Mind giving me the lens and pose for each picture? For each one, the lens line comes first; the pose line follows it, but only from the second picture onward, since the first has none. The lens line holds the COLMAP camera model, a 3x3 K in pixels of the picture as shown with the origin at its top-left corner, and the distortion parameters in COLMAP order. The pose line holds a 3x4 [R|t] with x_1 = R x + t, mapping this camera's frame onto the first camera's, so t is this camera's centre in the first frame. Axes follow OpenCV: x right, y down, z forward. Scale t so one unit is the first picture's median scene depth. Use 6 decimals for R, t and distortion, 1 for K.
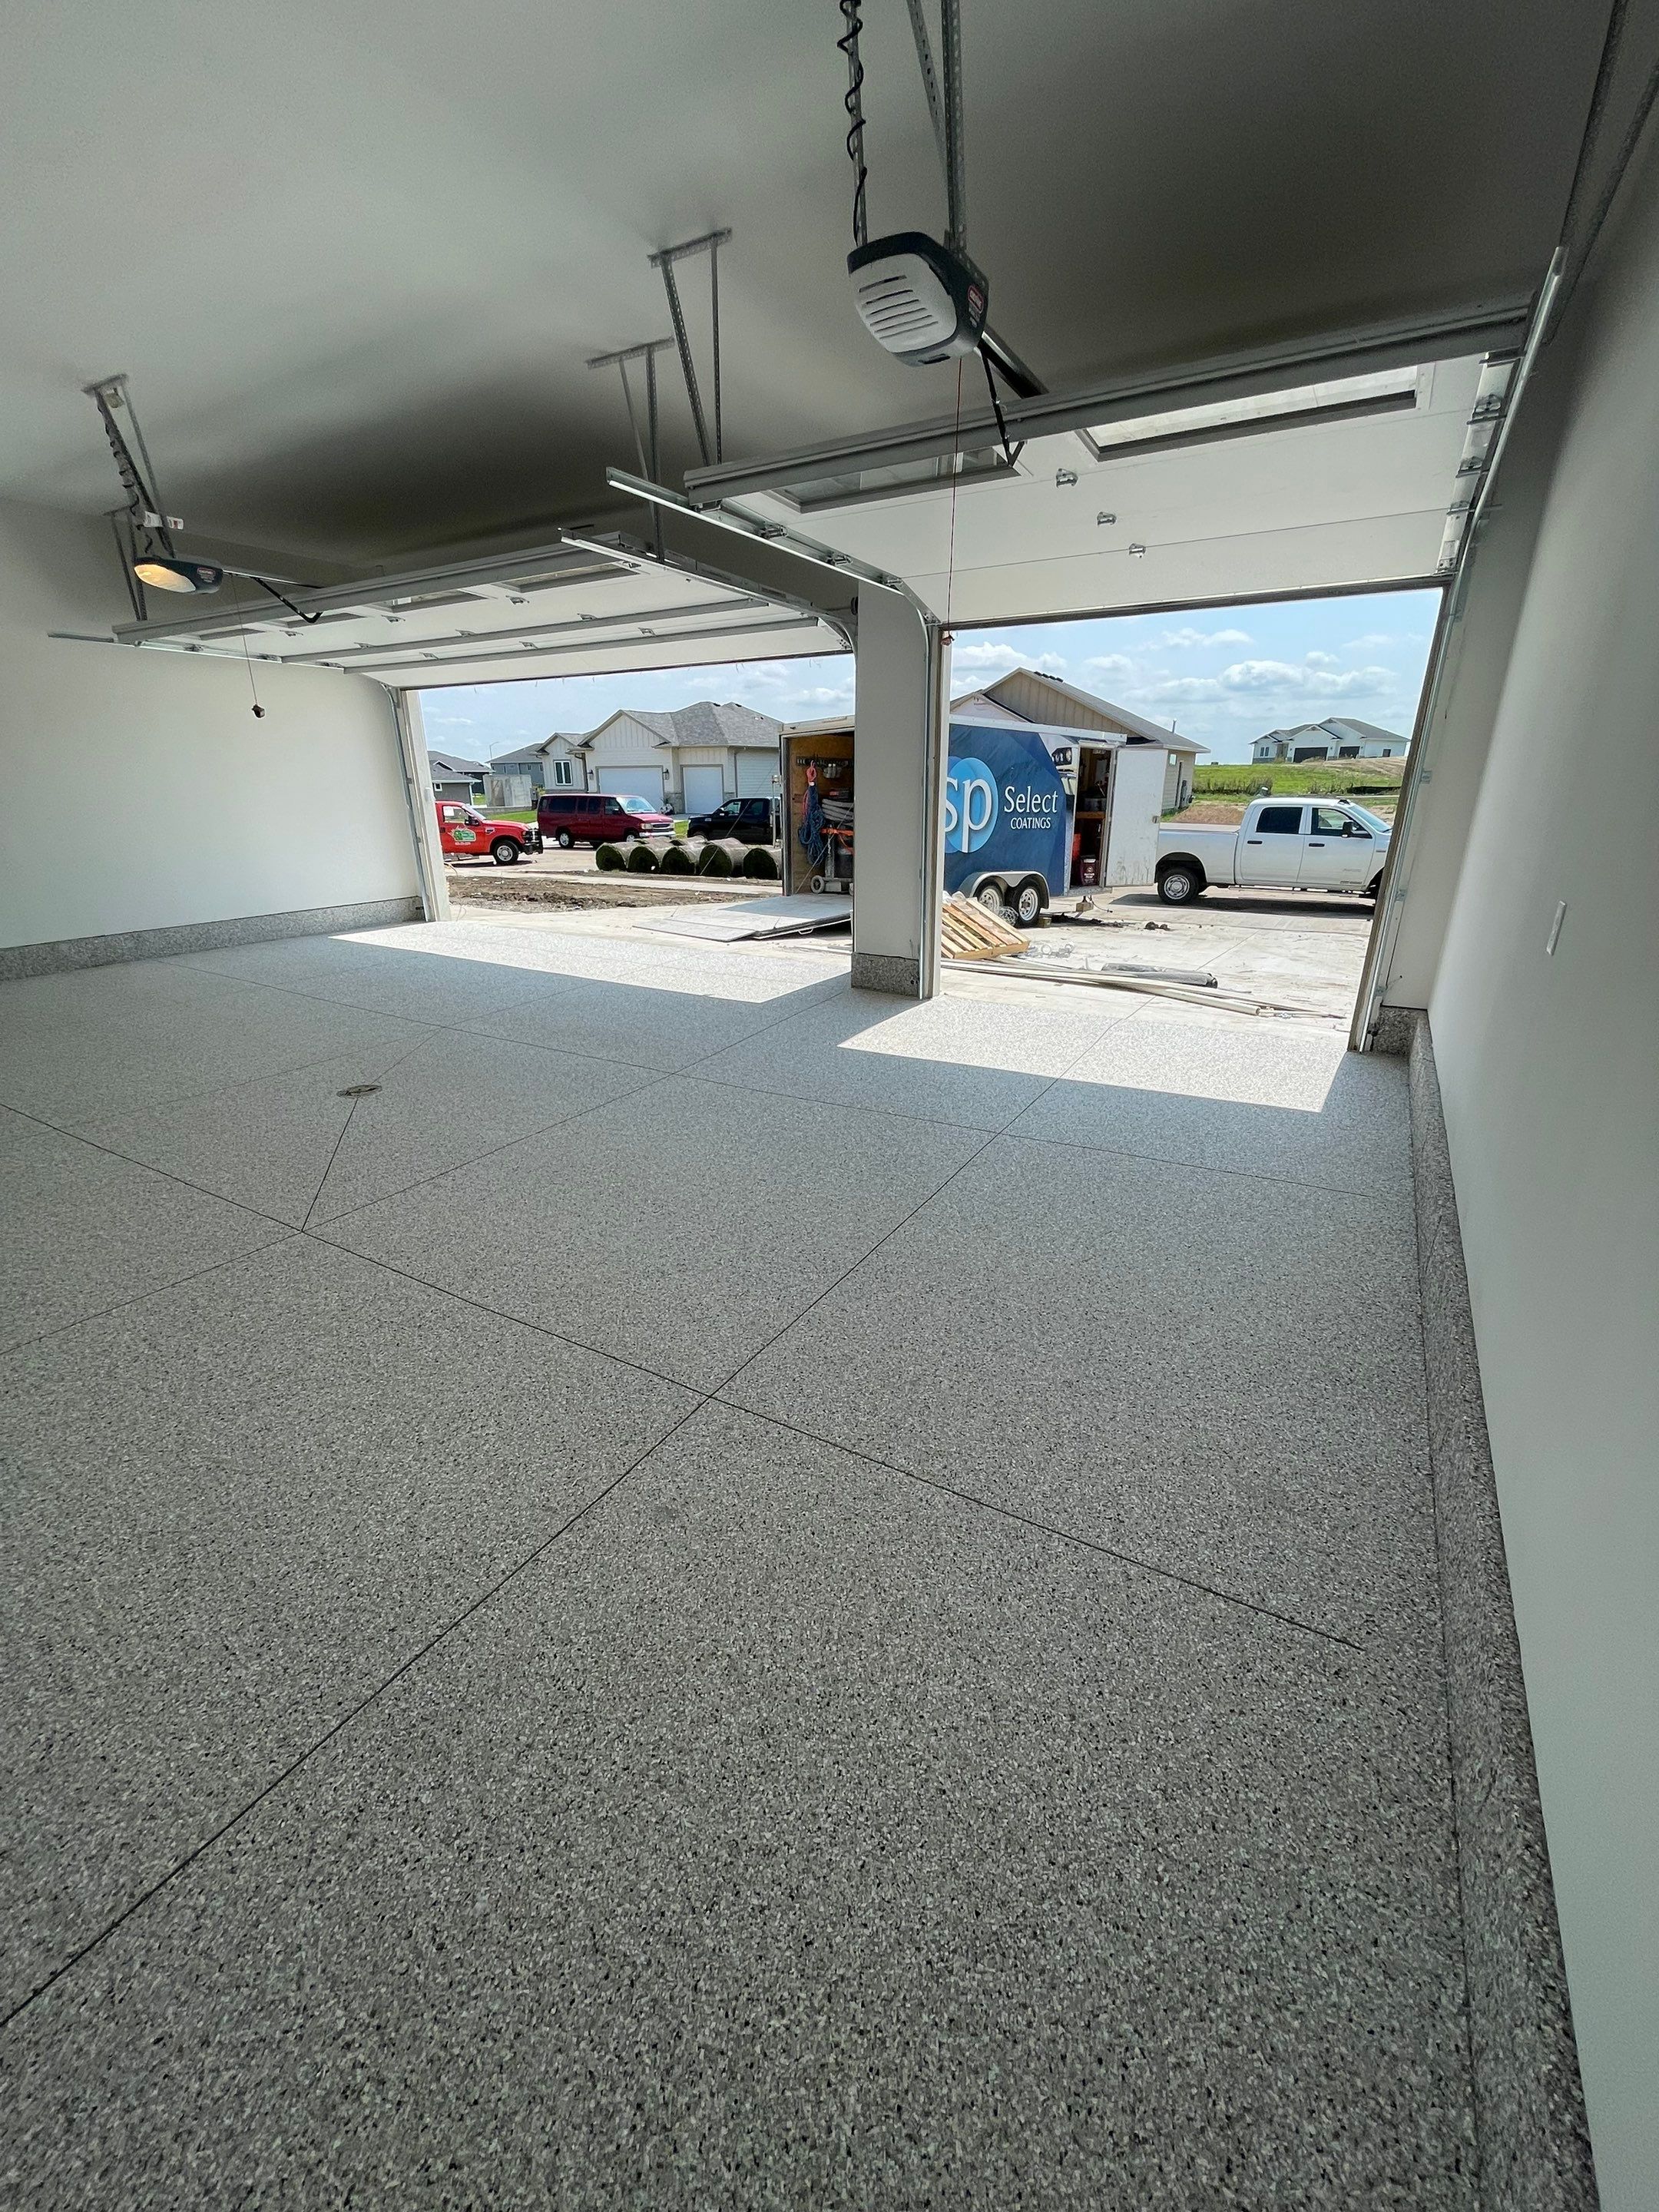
lens RADIAL K [[890.1, 0, 826.6], [0, 890.1, 1107.0], [0, 0, 1]] dist [-0.005053, 0.000286]
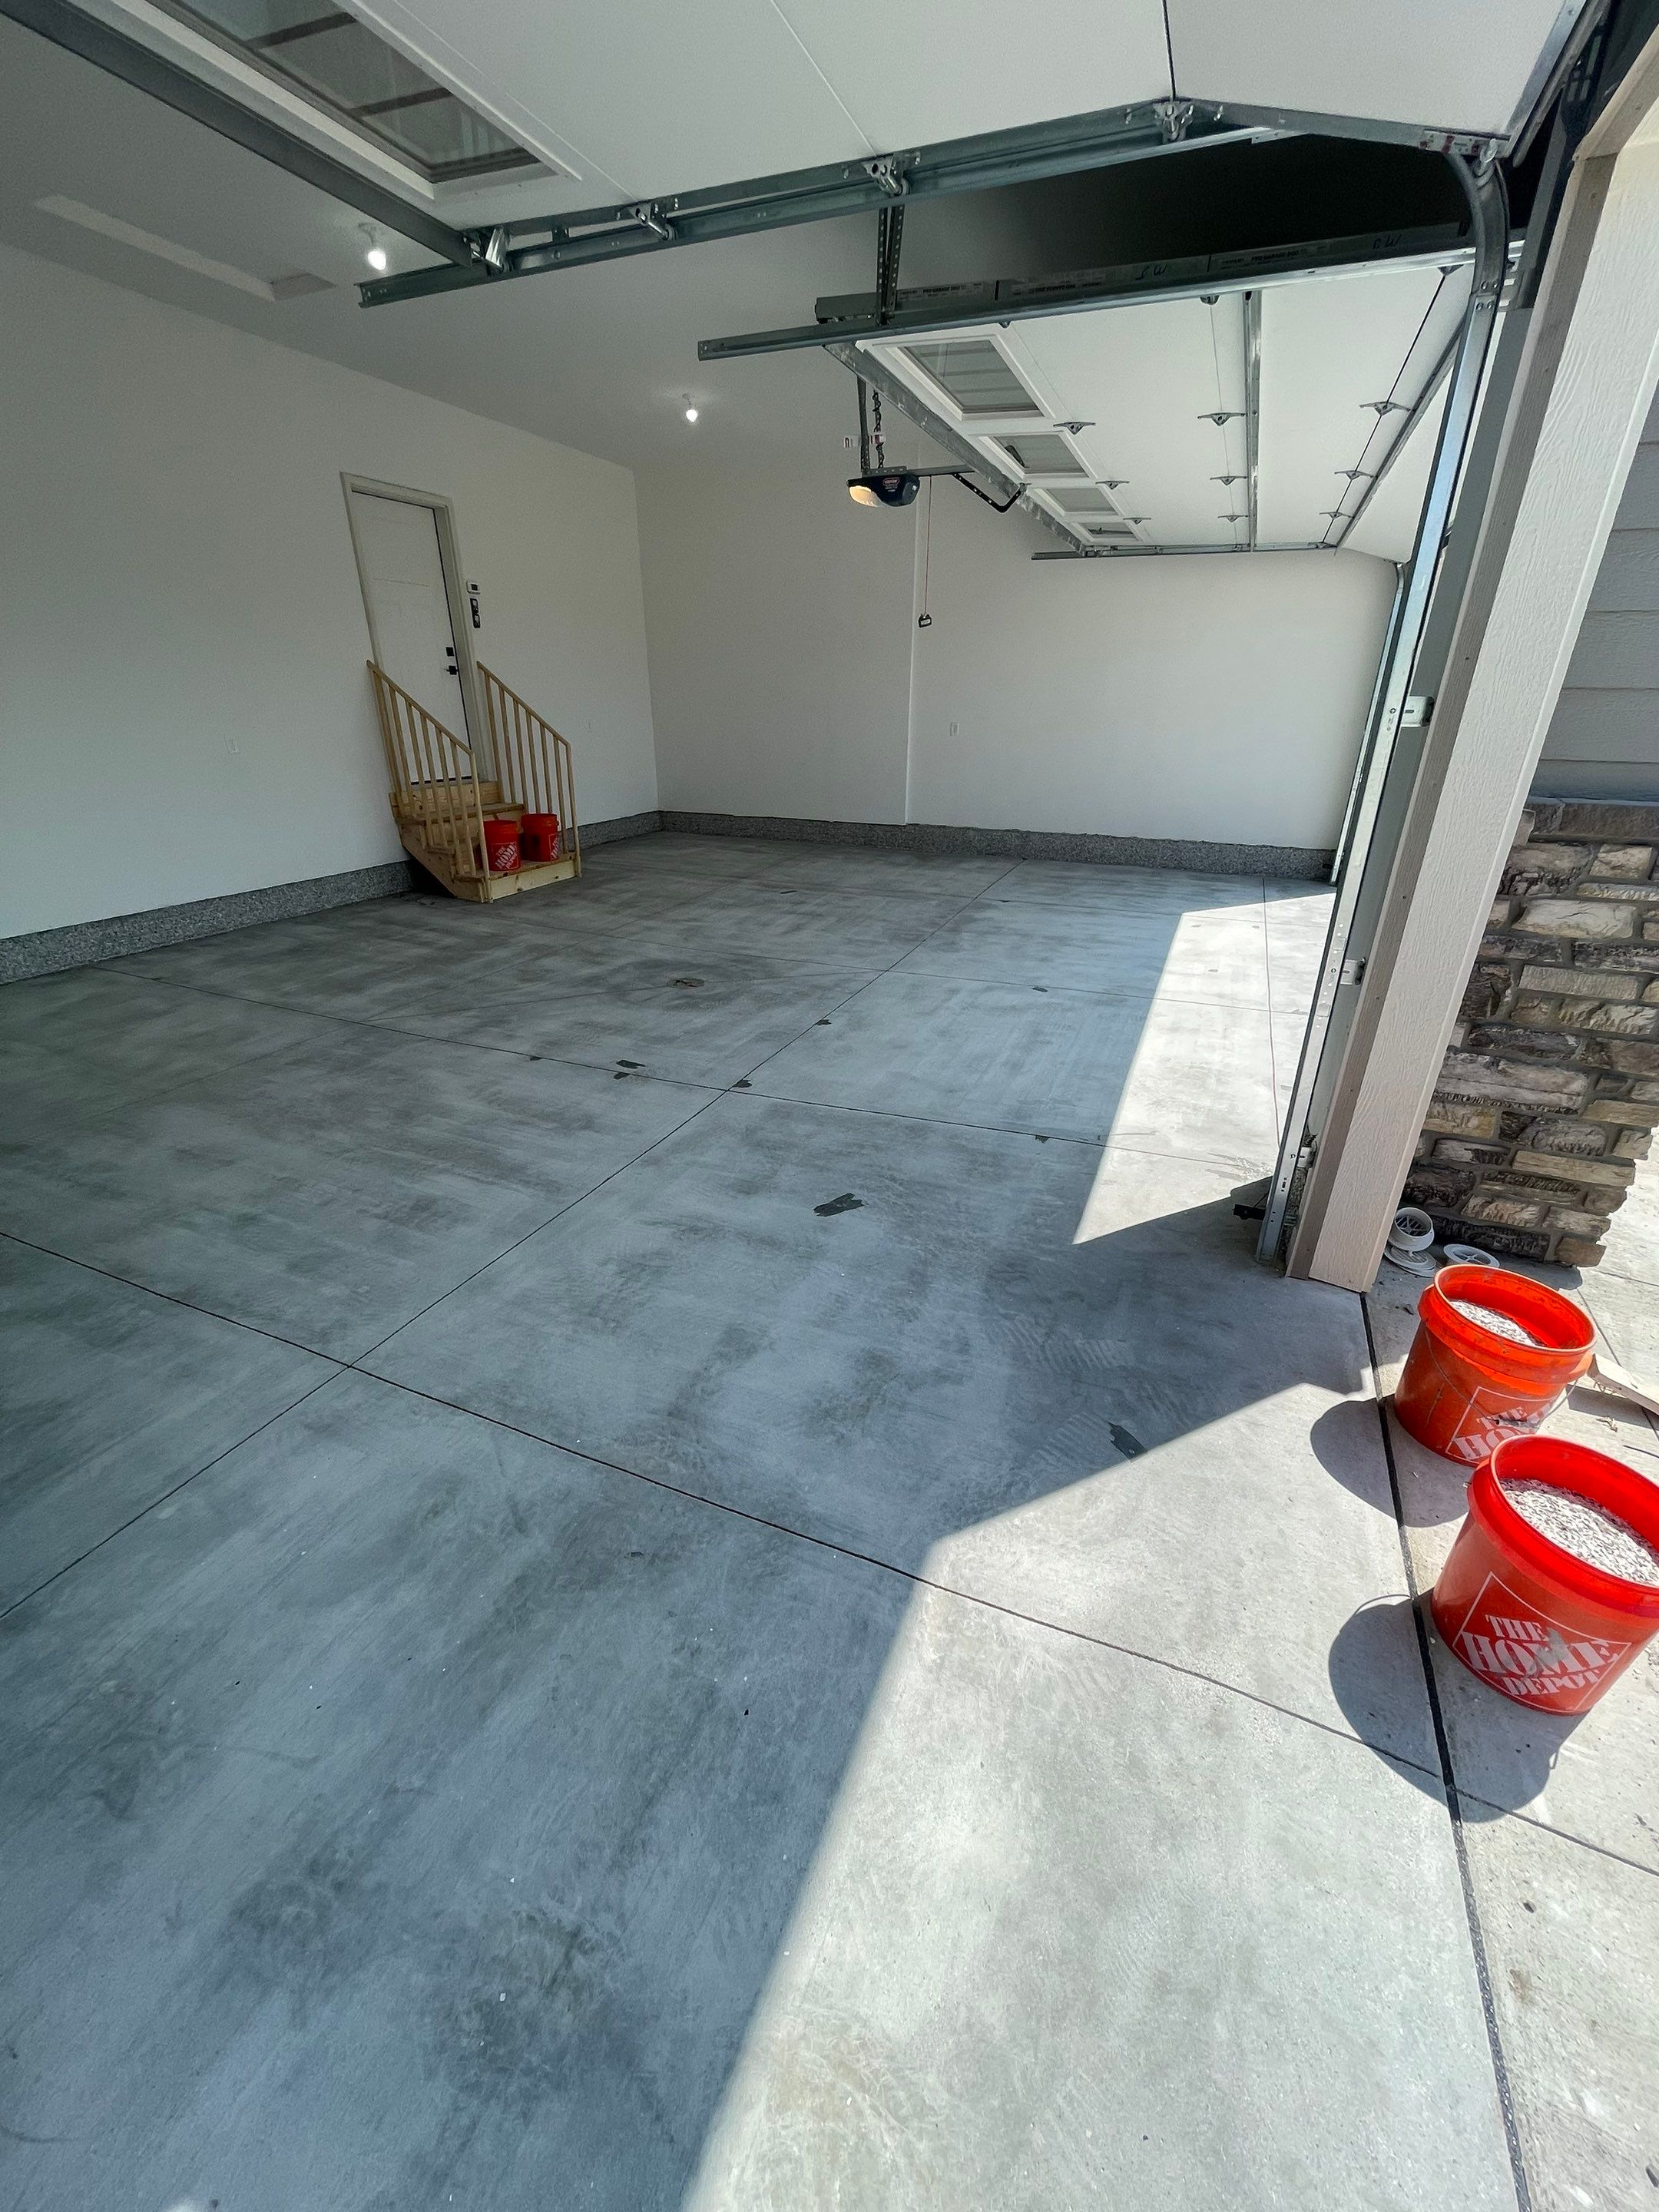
lens RADIAL K [[890.1, 0, 828.0], [0, 890.1, 1104.5], [0, 0, 1]] dist [-0.005053, 0.000286]
pose [[0.126132, 0.422483, -0.897552, 0.480914], [-0.348607, 0.865948, 0.358618, -0.300466], [0.928743, 0.267660, 0.256504, 0.802439]]
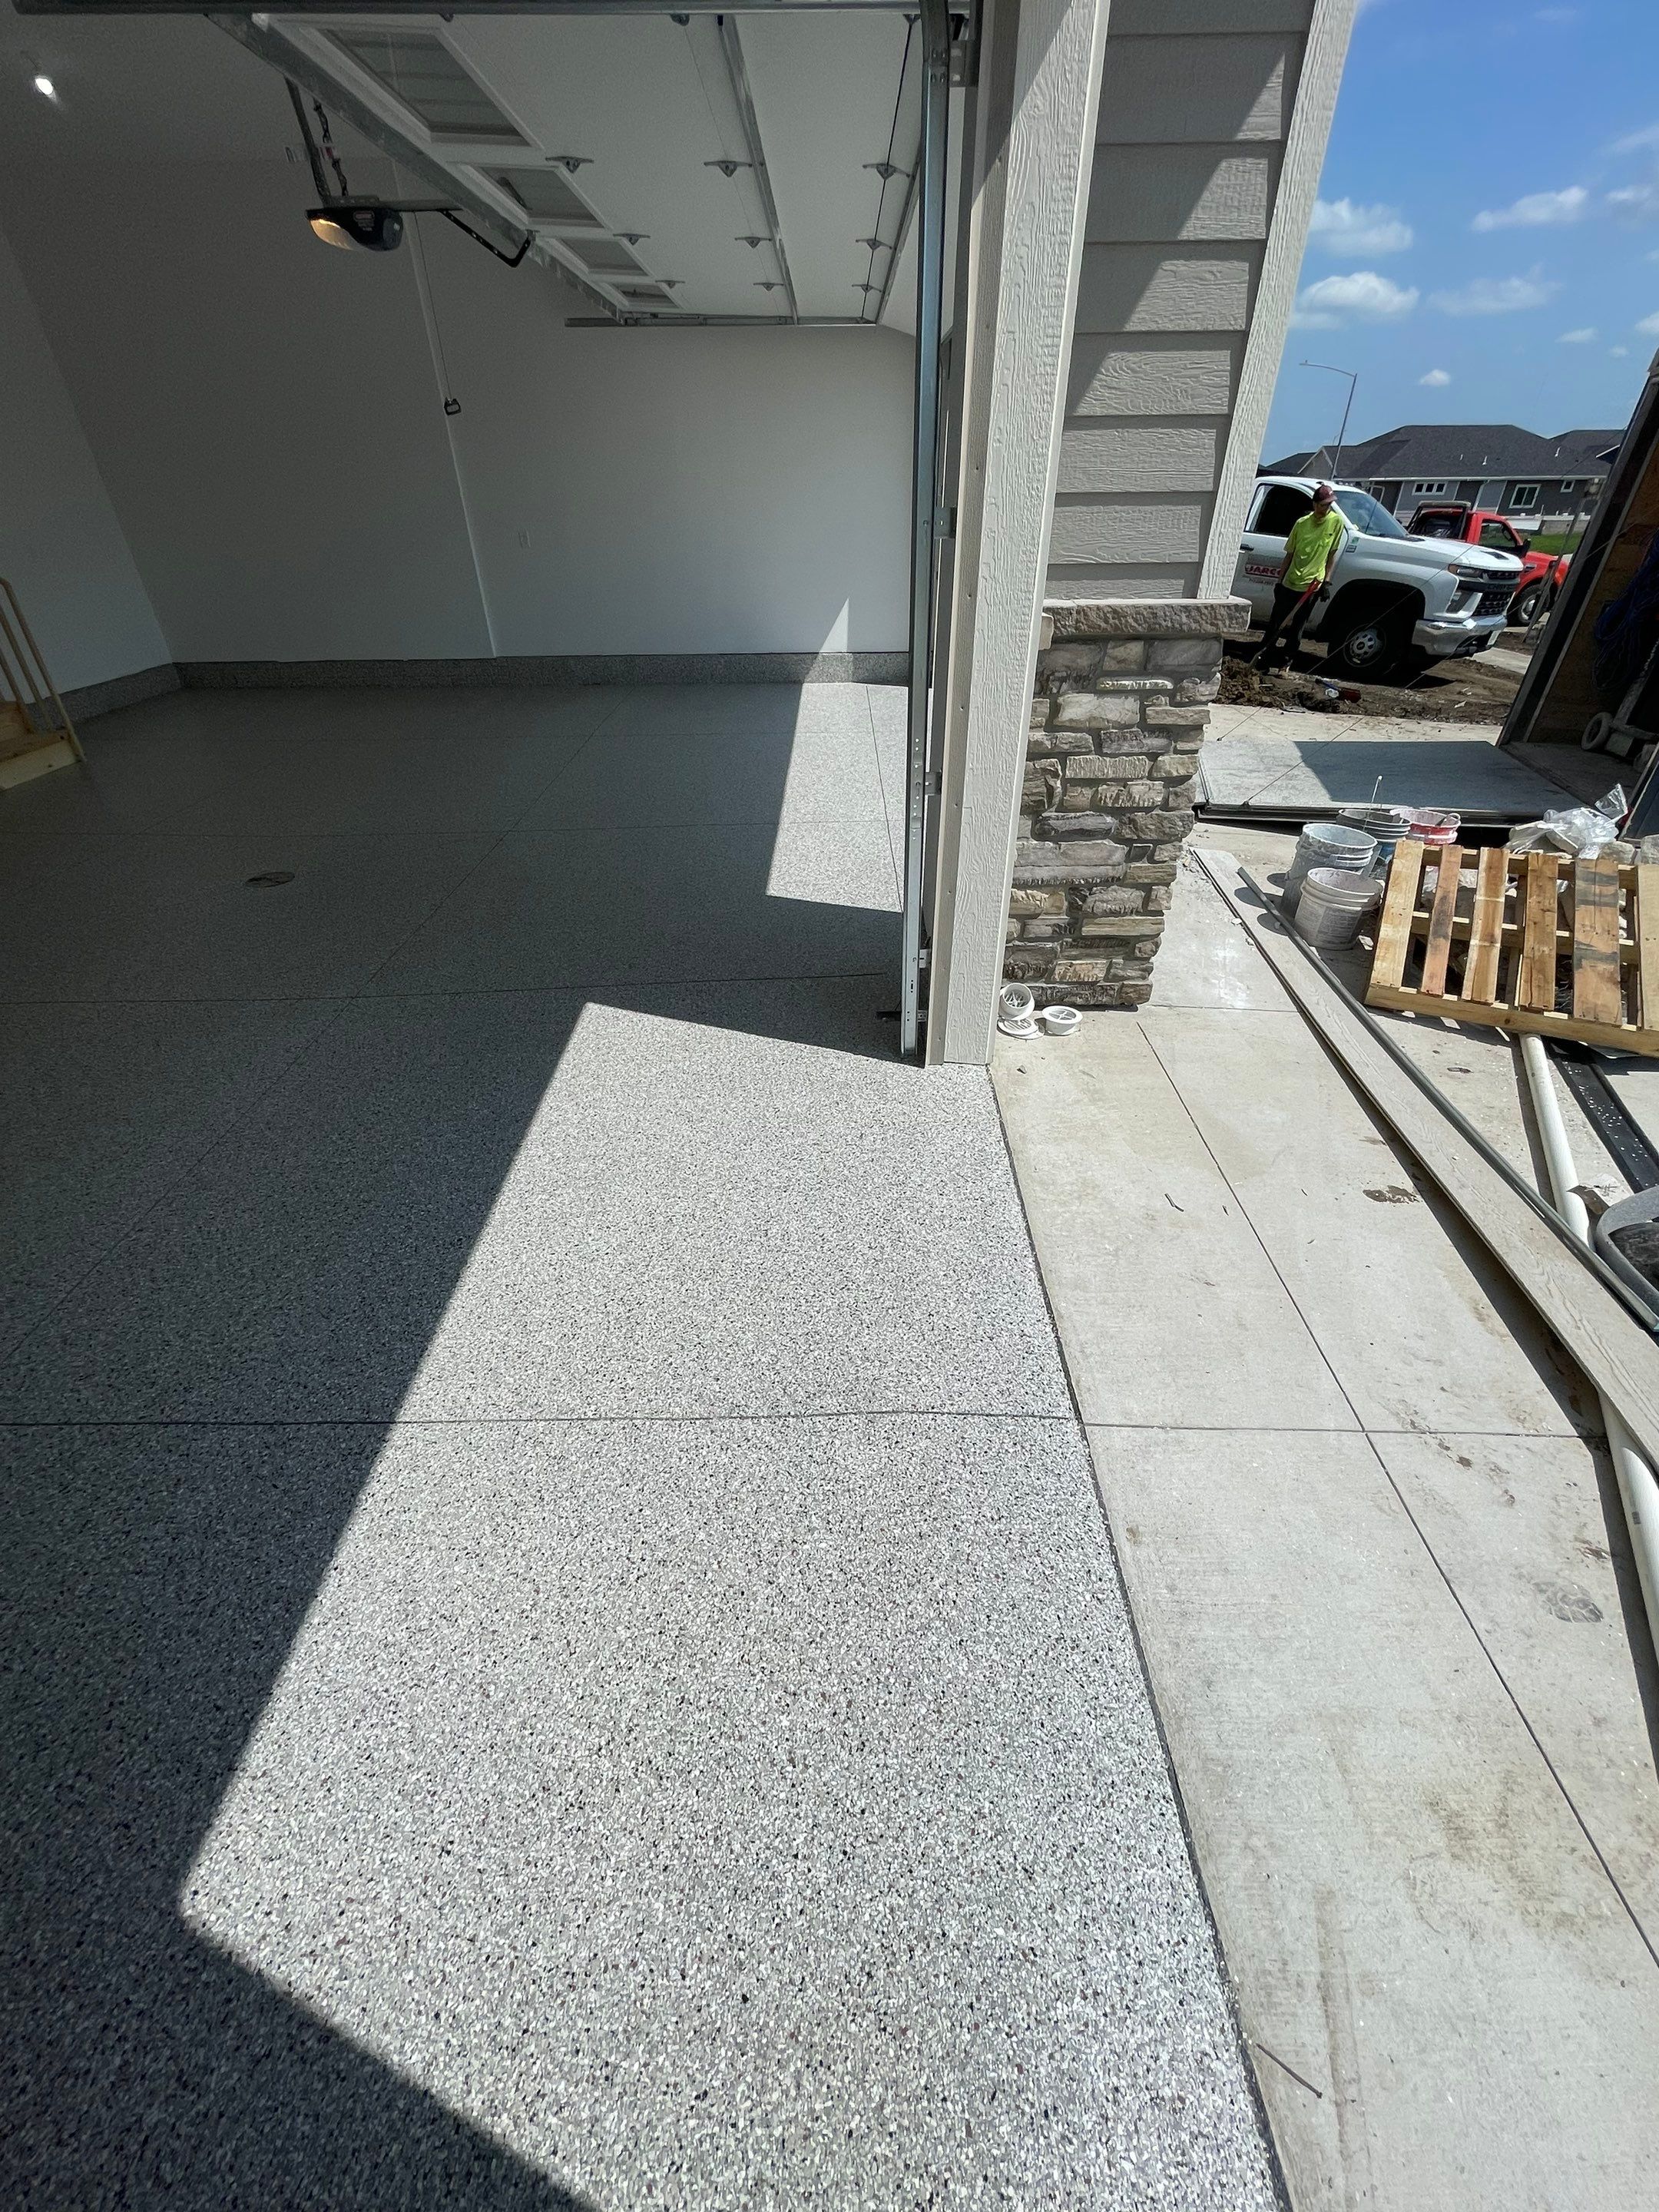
lens RADIAL K [[890.1, 0, 829.0], [0, 890.1, 1104.9], [0, 0, 1]] dist [-0.005053, 0.000286]
pose [[0.506393, 0.494634, -0.706331, 0.488005], [-0.291442, 0.869094, 0.399671, -0.313347], [0.811559, 0.003464, 0.584261, 0.811365]]
